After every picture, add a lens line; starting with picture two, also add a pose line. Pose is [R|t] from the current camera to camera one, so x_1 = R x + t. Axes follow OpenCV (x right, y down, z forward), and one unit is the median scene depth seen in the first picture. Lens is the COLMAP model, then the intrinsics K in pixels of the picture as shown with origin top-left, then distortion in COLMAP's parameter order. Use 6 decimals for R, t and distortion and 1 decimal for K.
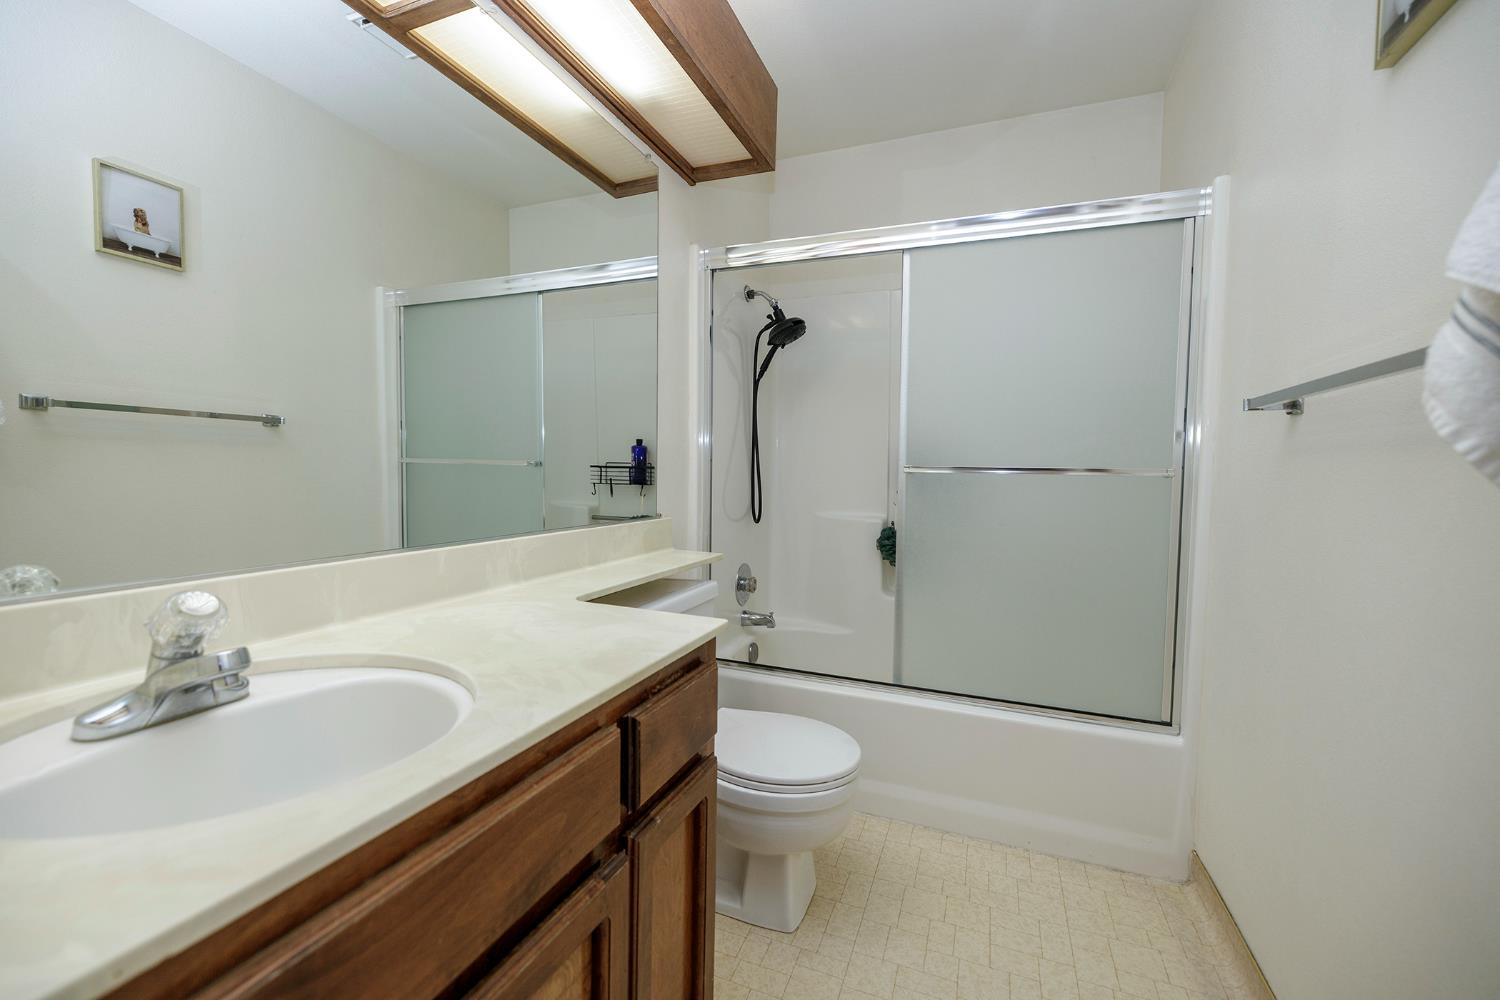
lens RADIAL K [[628.0, 0, 749.4], [0, 628.0, 498.7], [0, 0, 1]] dist [0.002950, -0.000358]
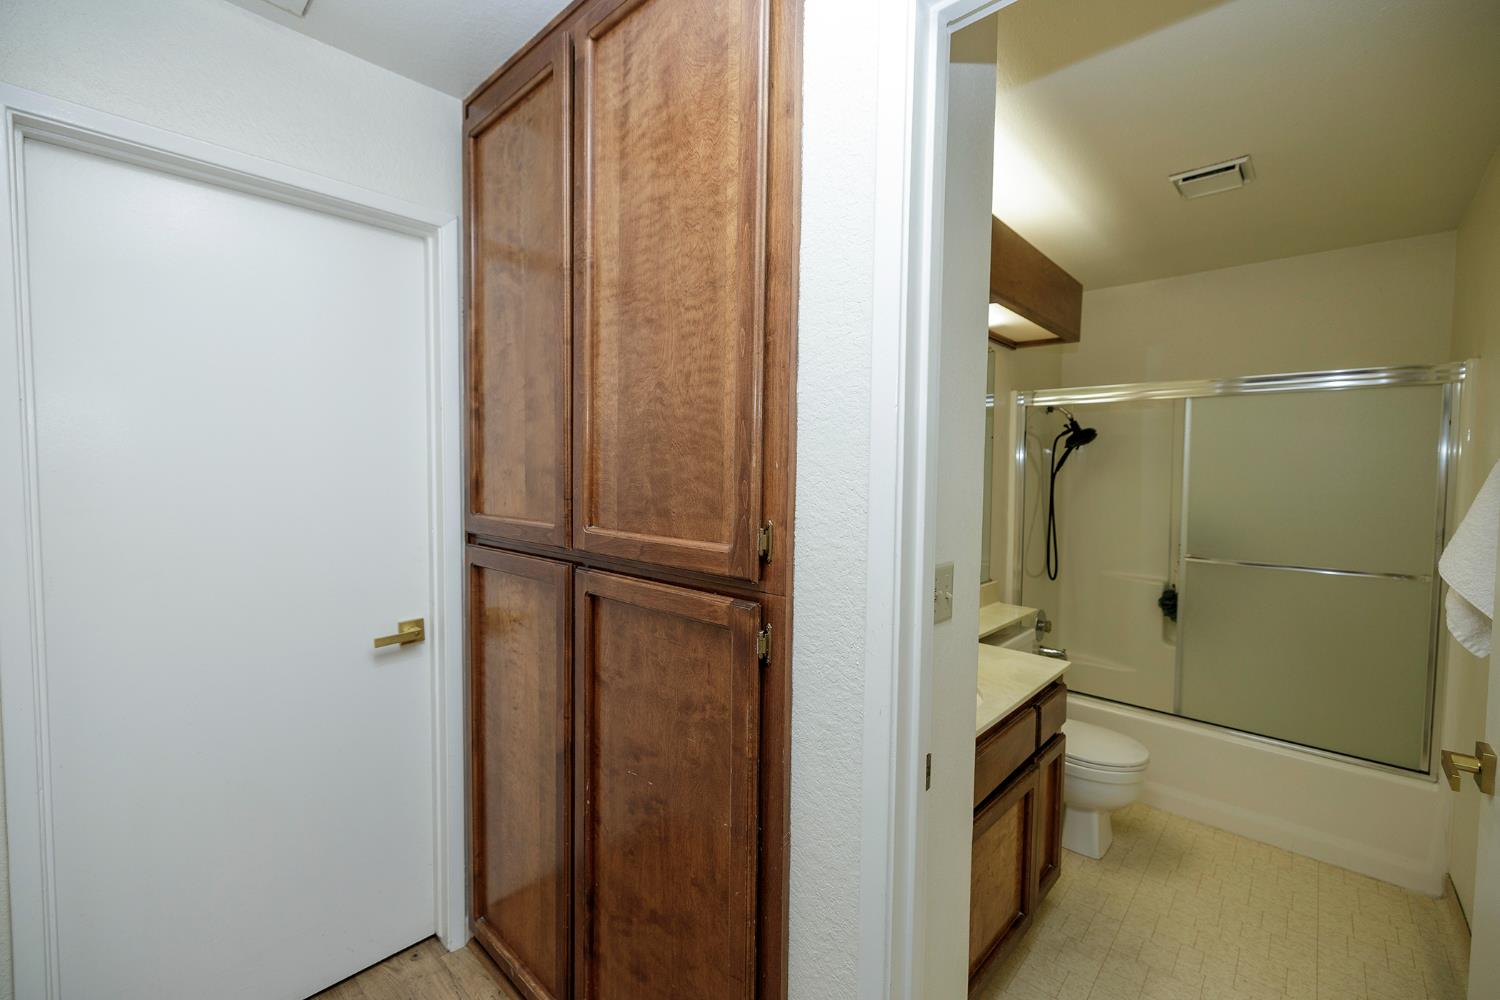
lens RADIAL K [[628.0, 0, 747.4], [0, 628.0, 499.3], [0, 0, 1]] dist [0.002950, -0.000358]
pose [[0.932964, 0.012142, -0.359765, -0.117797], [-0.015649, 0.999854, -0.006837, -0.116814], [0.359630, 0.012008, 0.933018, -0.484326]]
